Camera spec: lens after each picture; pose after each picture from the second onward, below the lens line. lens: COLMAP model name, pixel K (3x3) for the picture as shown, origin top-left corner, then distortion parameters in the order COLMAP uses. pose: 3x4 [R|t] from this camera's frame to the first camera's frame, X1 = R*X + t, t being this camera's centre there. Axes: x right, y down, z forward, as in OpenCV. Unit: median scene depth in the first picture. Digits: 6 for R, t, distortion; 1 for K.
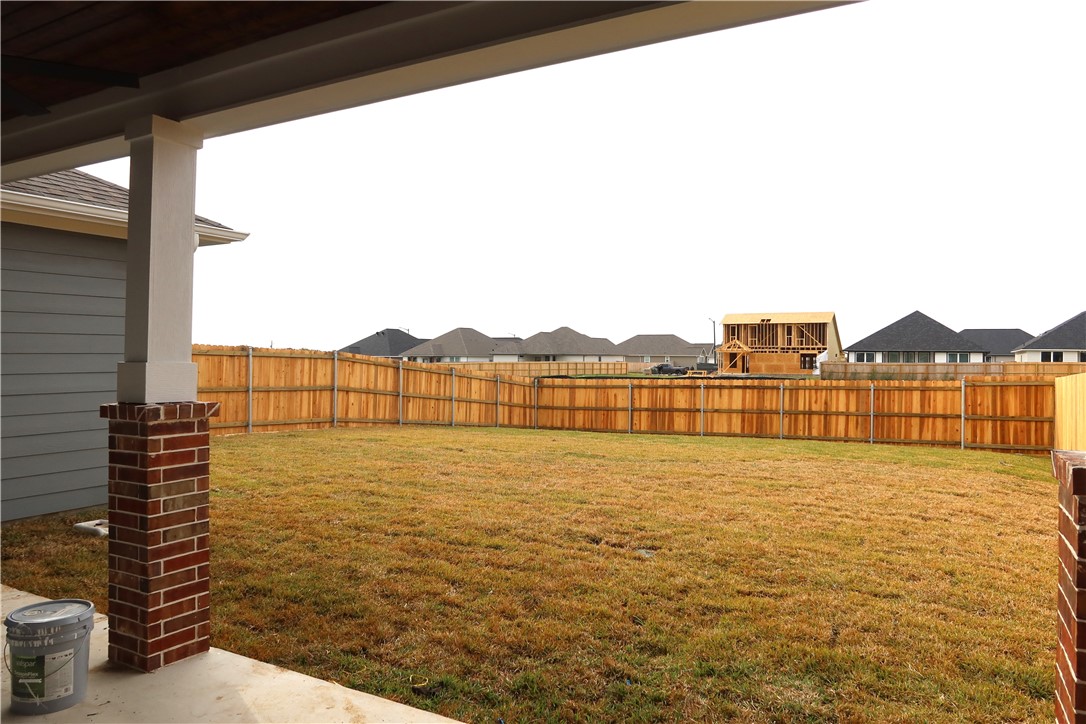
lens RADIAL K [[730.7, 0, 543.0], [0, 730.7, 362.0], [0, 0, 1]] dist [-0.043539, 0.002633]
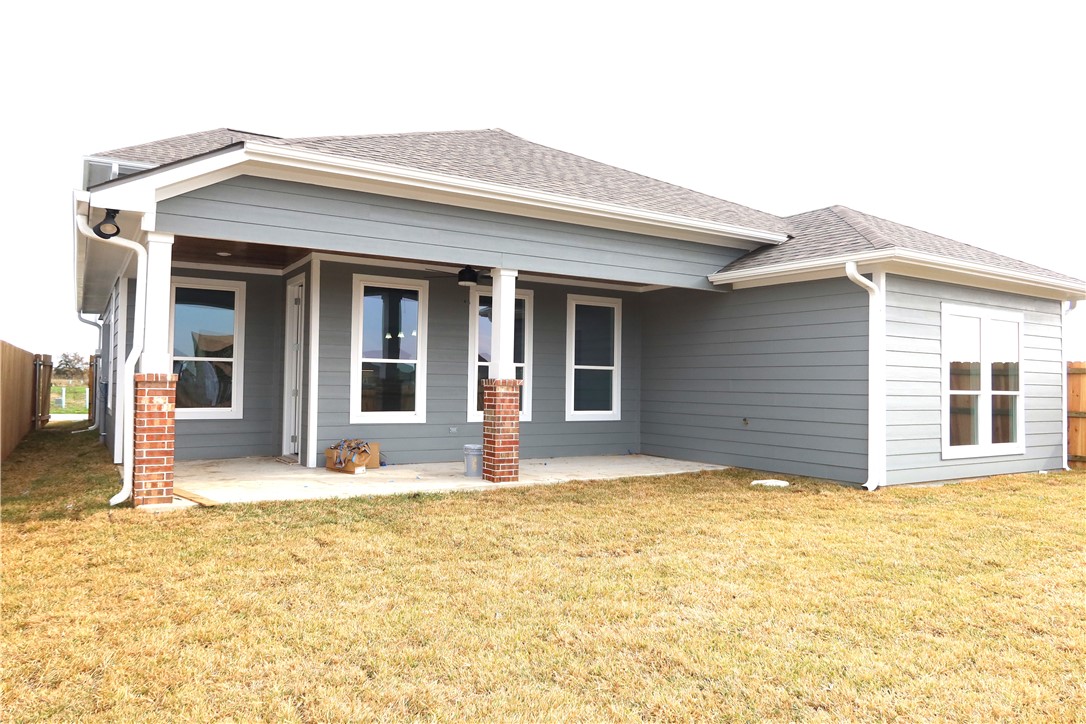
lens RADIAL K [[730.7, 0, 543.0], [0, 730.7, 362.0], [0, 0, 1]] dist [-0.043539, 0.002633]
pose [[-0.482480, -0.039223, -0.875028, 1.619395], [-0.020006, 0.999230, -0.033759, 0.078390], [0.875678, 0.001217, -0.482893, 2.345020]]
